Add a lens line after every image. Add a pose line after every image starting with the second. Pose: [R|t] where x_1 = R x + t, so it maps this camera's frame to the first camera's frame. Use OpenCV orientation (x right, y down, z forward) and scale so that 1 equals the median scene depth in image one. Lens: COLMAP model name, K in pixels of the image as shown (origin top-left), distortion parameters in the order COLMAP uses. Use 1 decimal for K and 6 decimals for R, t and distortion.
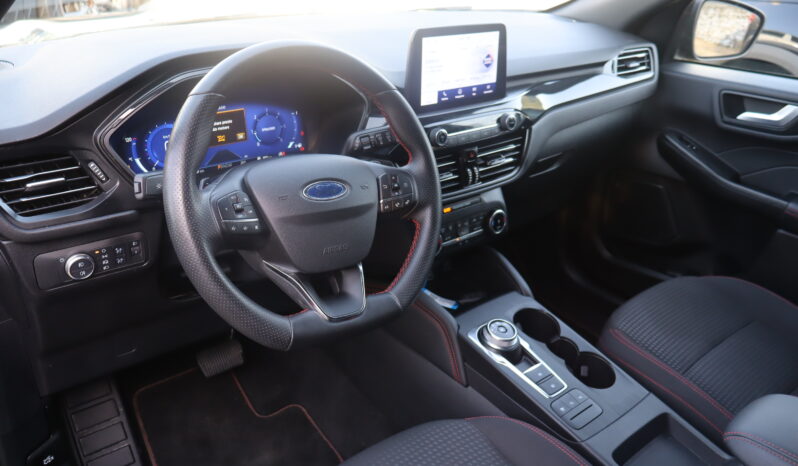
lens RADIAL K [[670.0, 0, 397.3], [0, 670.0, 233.1], [0, 0, 1]] dist [-0.018609, 0.039092]
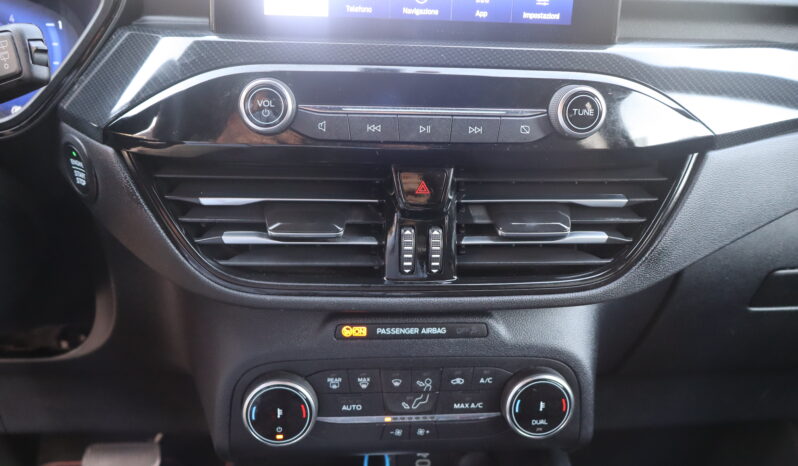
lens RADIAL K [[670.0, 0, 397.0], [0, 670.0, 236.1], [0, 0, 1]] dist [-0.018609, 0.039092]
pose [[0.815685, 0.196887, -0.543961, 0.305478], [-0.244380, 0.969555, -0.015523, -0.092075], [0.524344, 0.145595, 0.838967, 0.771758]]
